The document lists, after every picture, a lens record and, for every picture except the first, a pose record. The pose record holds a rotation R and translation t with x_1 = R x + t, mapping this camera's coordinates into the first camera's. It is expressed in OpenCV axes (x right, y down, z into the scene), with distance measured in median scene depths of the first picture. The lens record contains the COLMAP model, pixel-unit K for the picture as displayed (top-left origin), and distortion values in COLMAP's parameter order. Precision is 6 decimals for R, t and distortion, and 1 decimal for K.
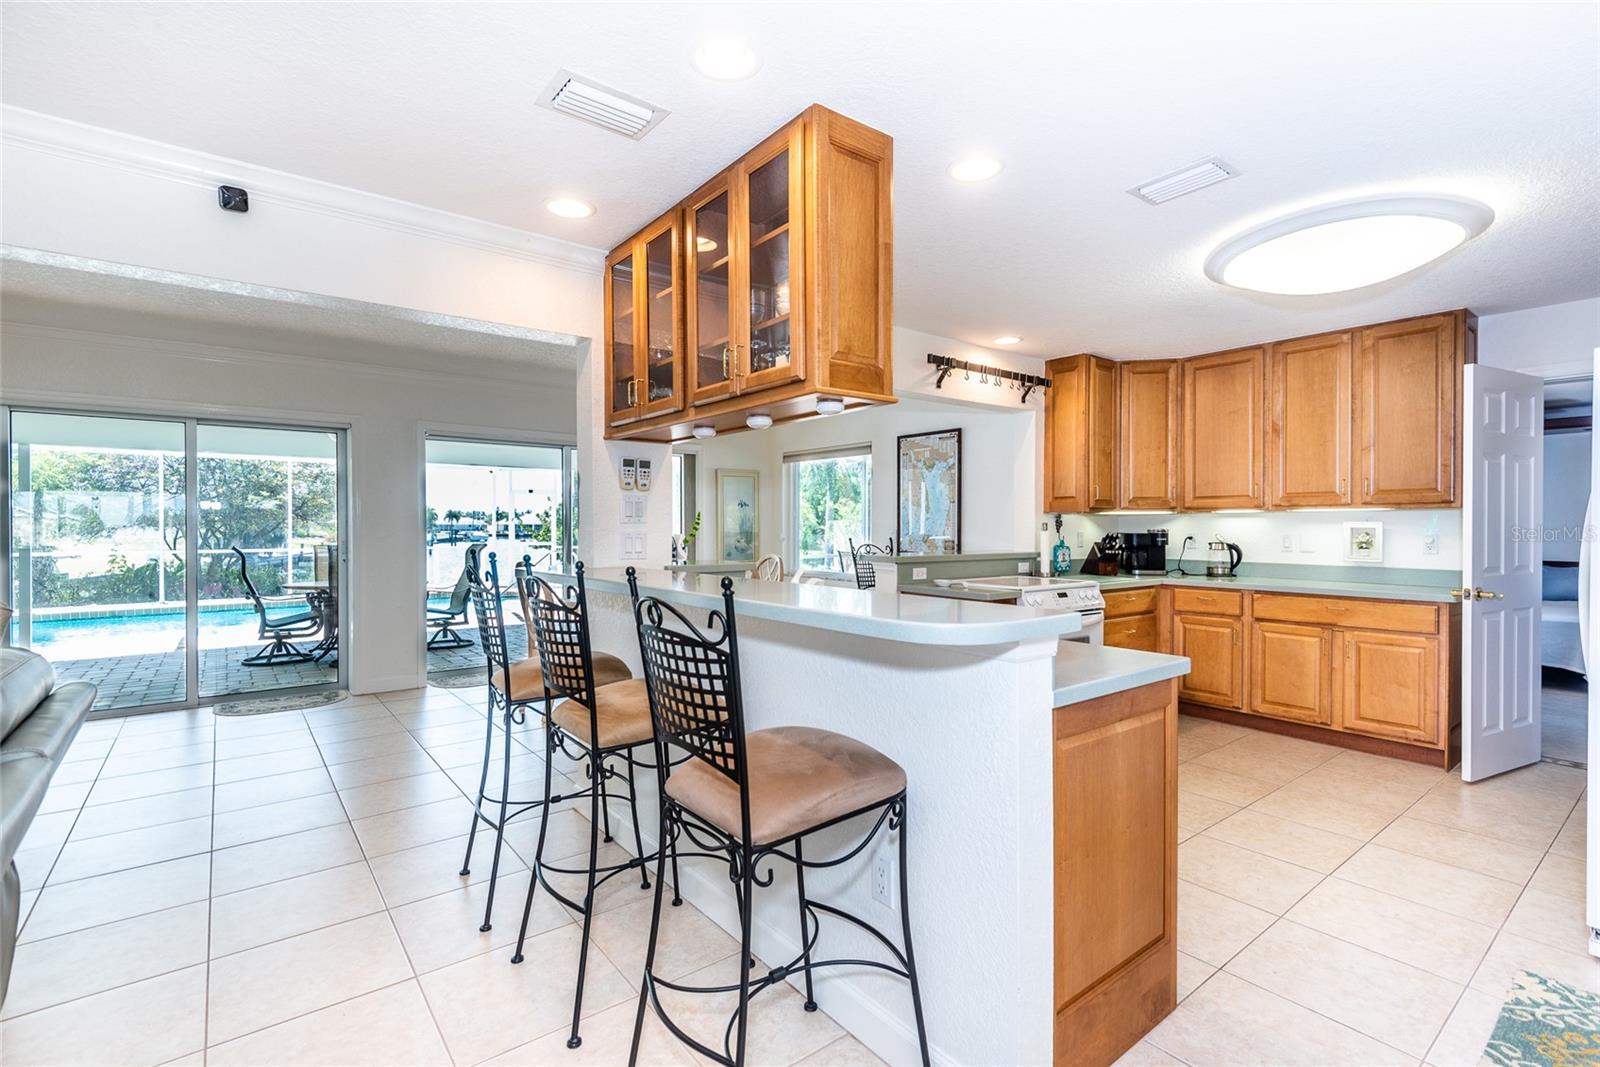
lens RADIAL K [[724.5, 0, 793.2], [0, 724.5, 530.1], [0, 0, 1]] dist [0.015485, -0.001428]
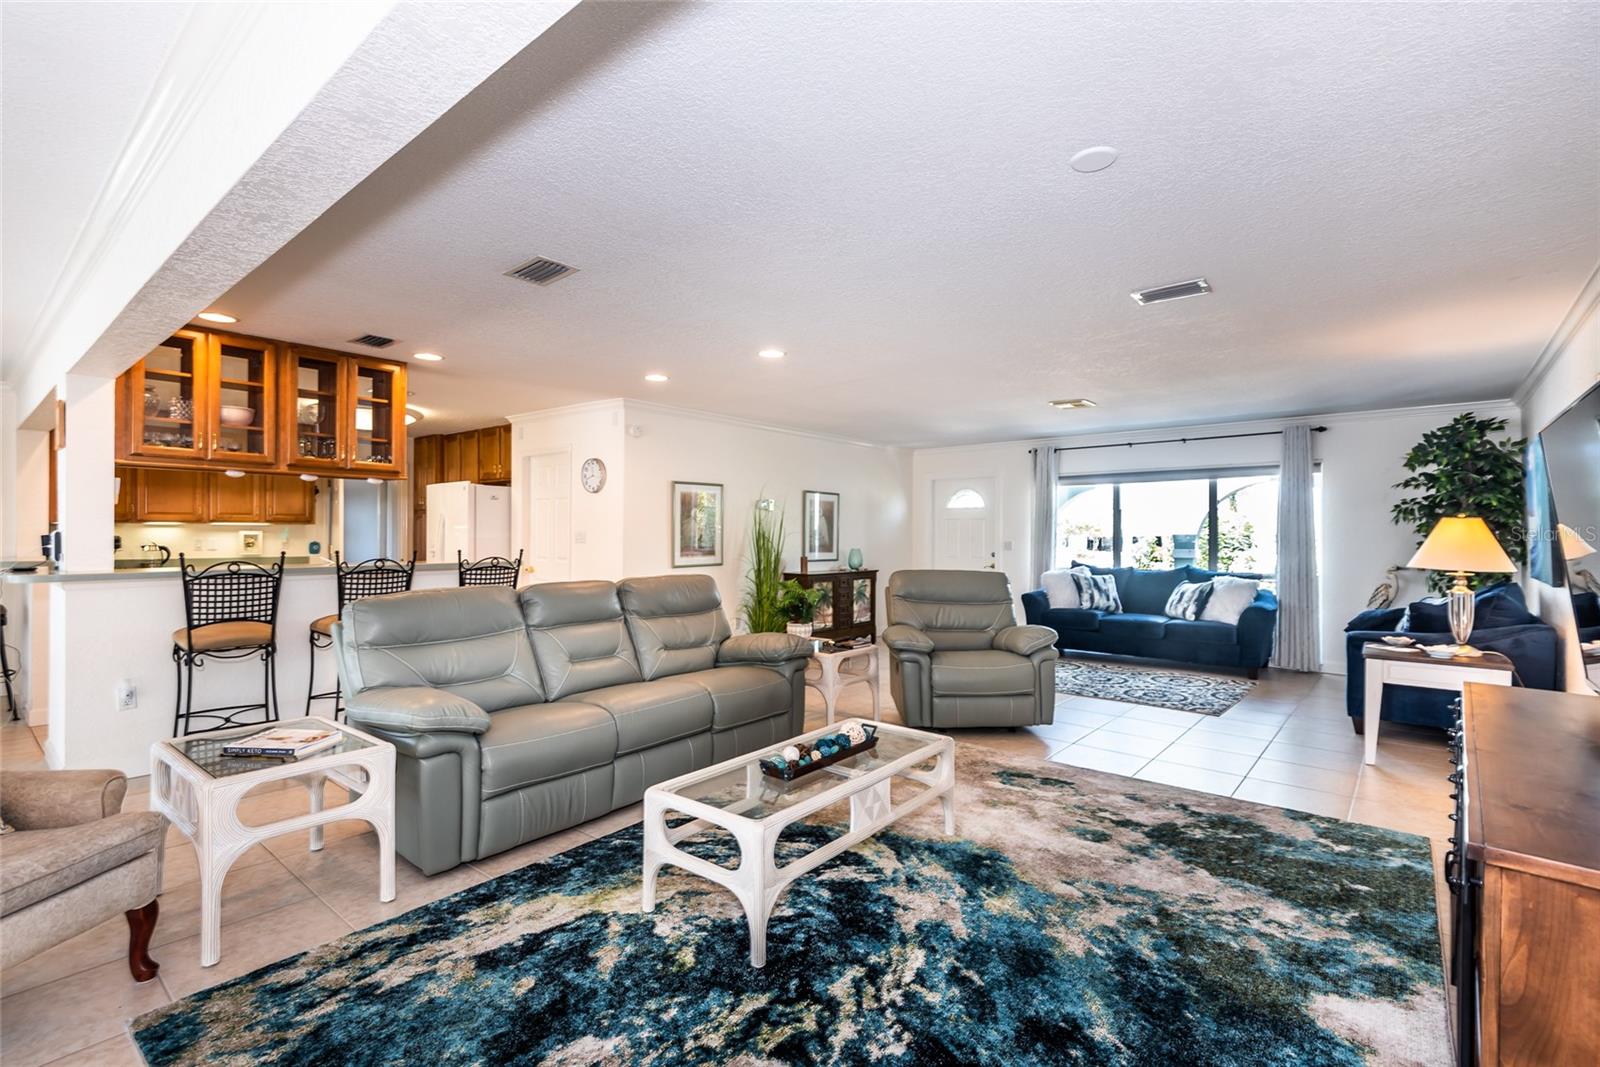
lens RADIAL K [[741.7, 0, 798.2], [0, 741.7, 530.8], [0, 0, 1]] dist [0.026241, -0.011719]
pose [[-0.209065, 0.001748, 0.977900, -1.150775], [-0.000742, 0.999998, -0.001946, -0.007649], [-0.977901, -0.001132, -0.209063, 0.101009]]
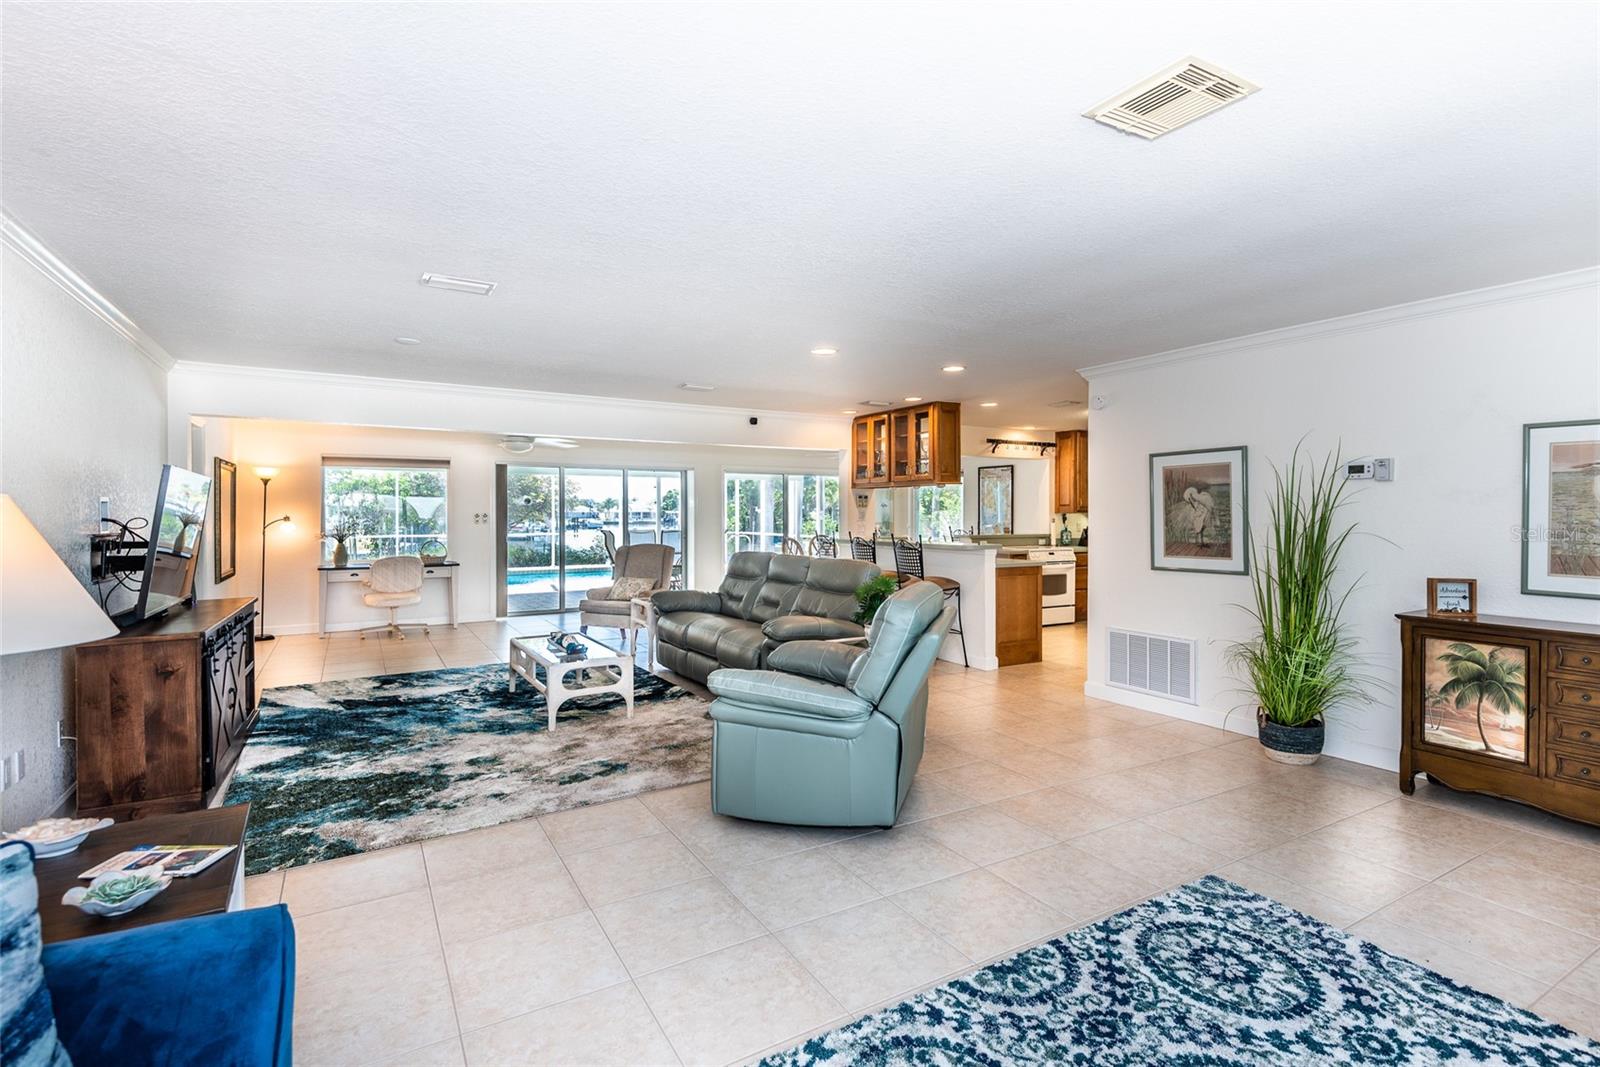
lens RADIAL K [[747.1, 0, 795.1], [0, 747.1, 521.8], [0, 0, 1]] dist [0.015796, -0.006240]
pose [[0.991063, -0.001246, -0.133388, -0.068705], [0.002077, 0.999979, 0.006095, -0.014903], [0.133378, -0.006318, 0.991045, -1.107656]]
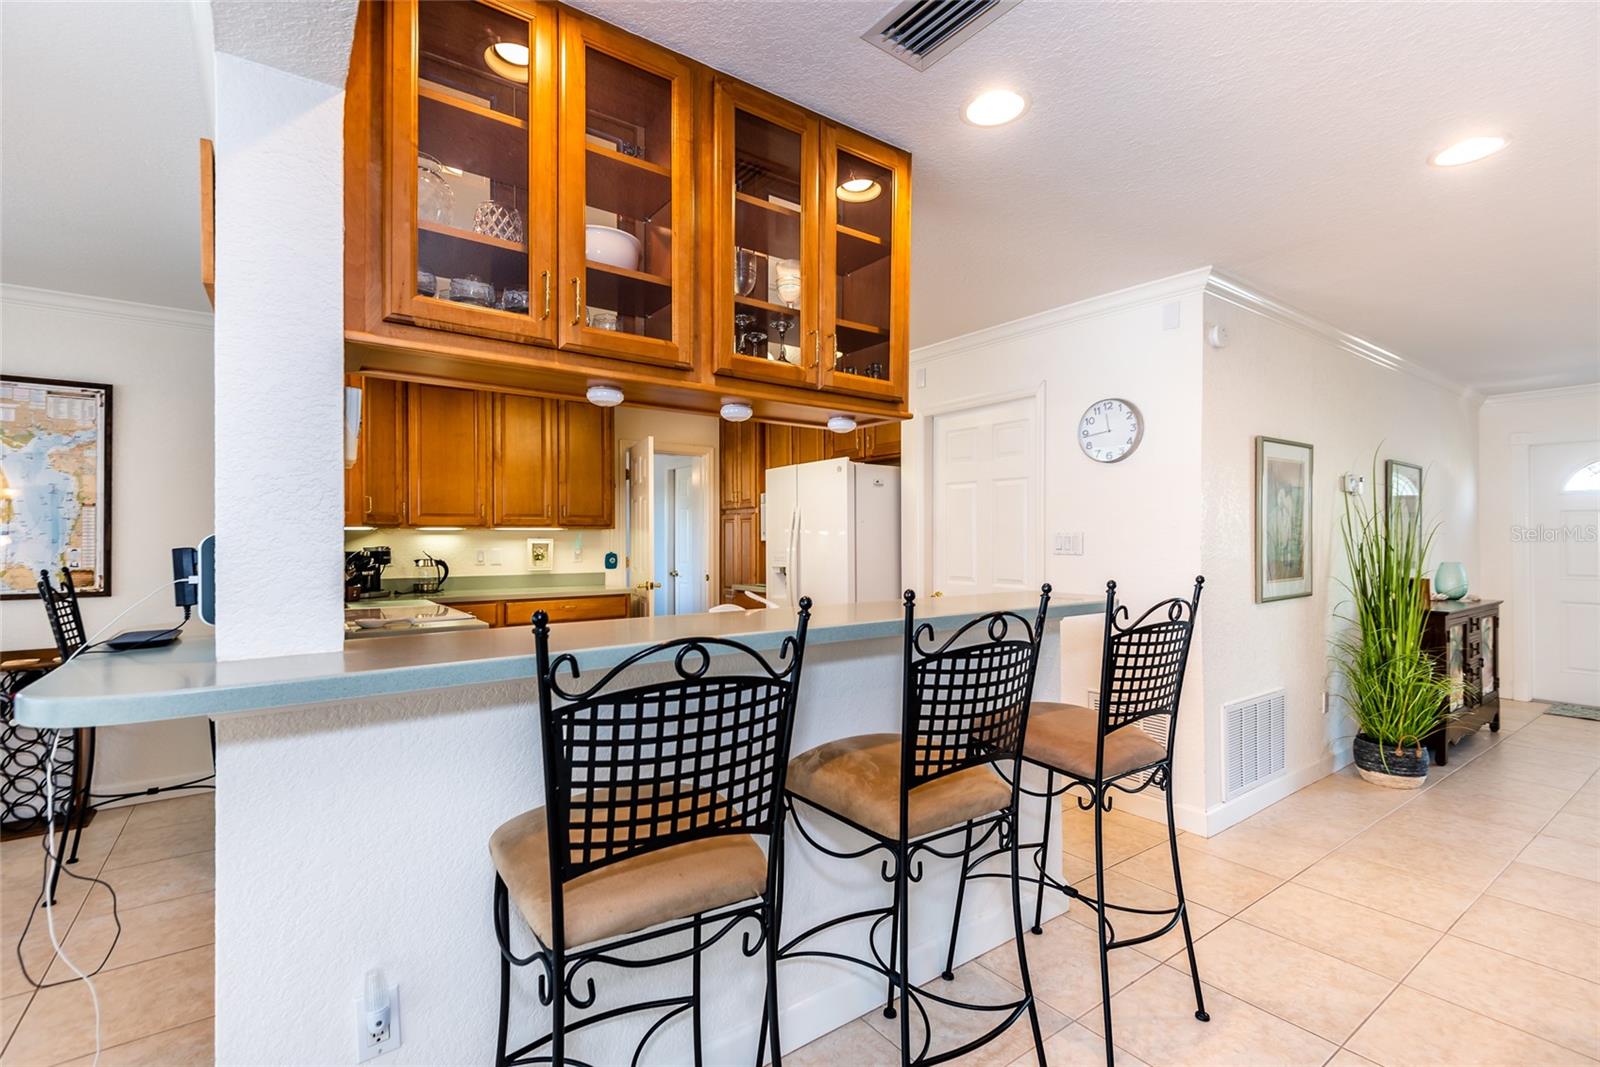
lens RADIAL K [[724.5, 0, 793.2], [0, 724.5, 530.1], [0, 0, 1]] dist [0.015485, -0.001428]
pose [[0.029690, 0.013344, 0.999470, -0.451822], [0.008431, 0.999872, -0.013599, -0.005140], [-0.999524, 0.008830, 0.029574, 0.488989]]
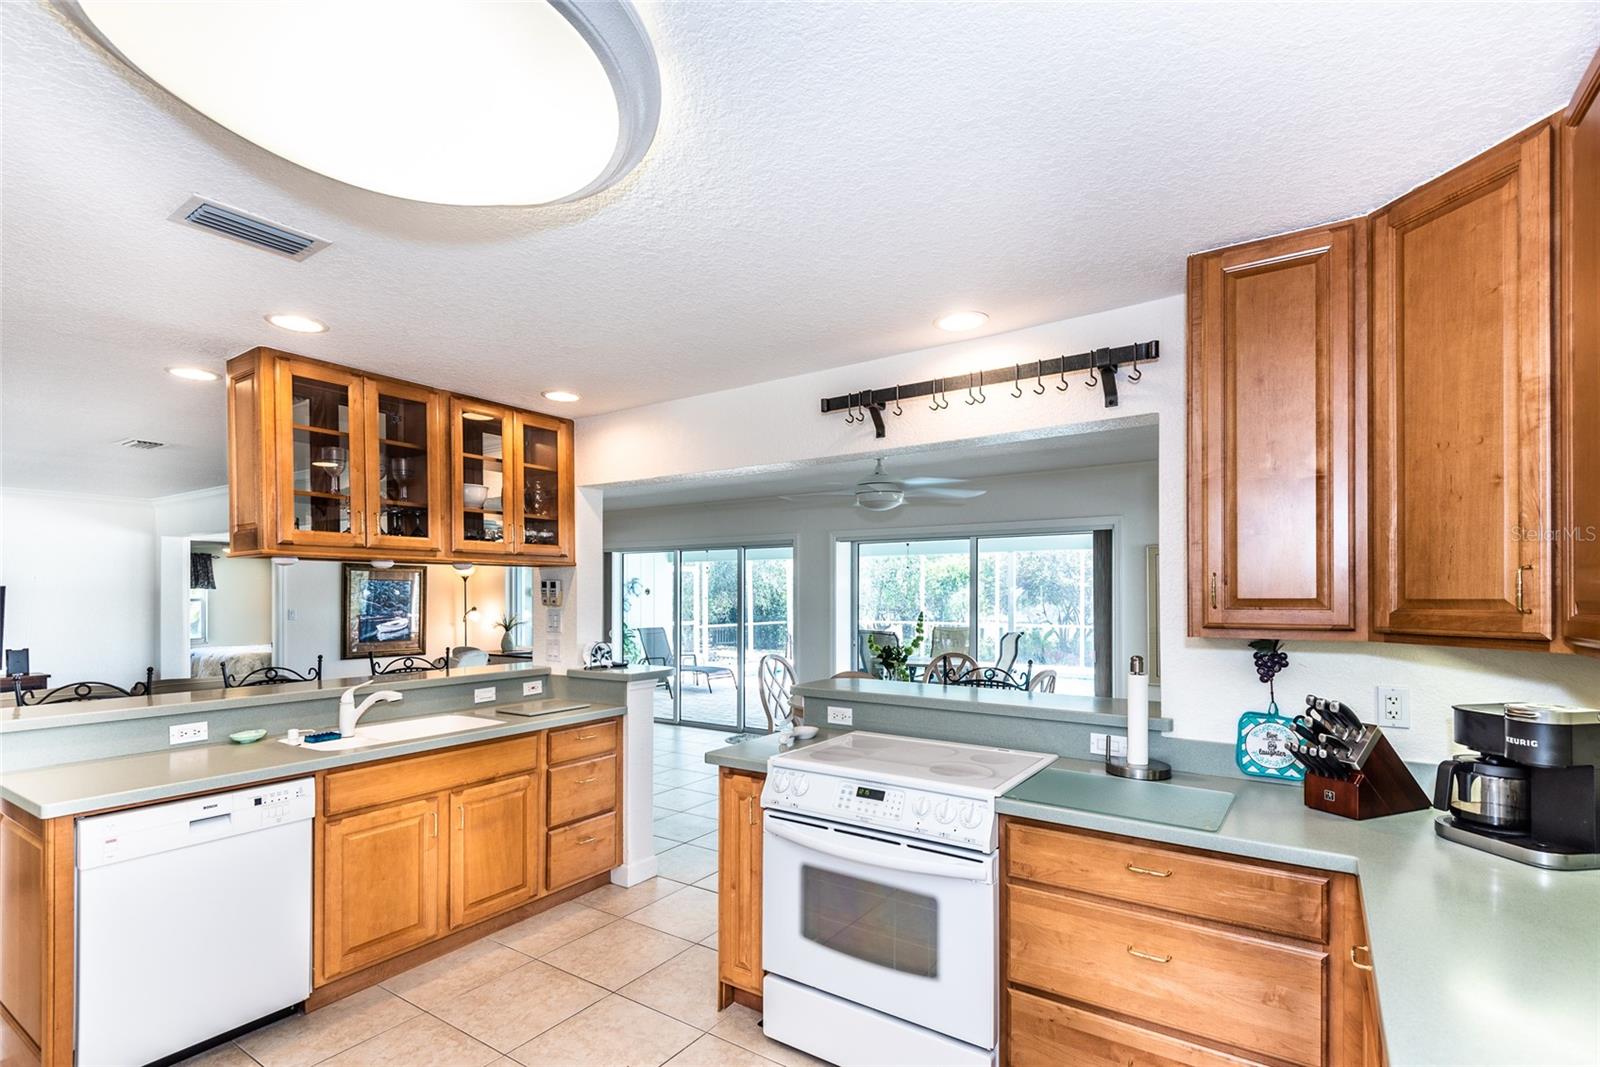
lens RADIAL K [[737.3, 0, 787.1], [0, 737.3, 588.0], [0, 0, 1]] dist [0.018061, -0.000152]
pose [[0.320477, -0.010354, -0.947200, 0.759735], [-0.004917, 0.999909, -0.012594, -0.048742], [0.947243, 0.008693, 0.320397, 0.666933]]
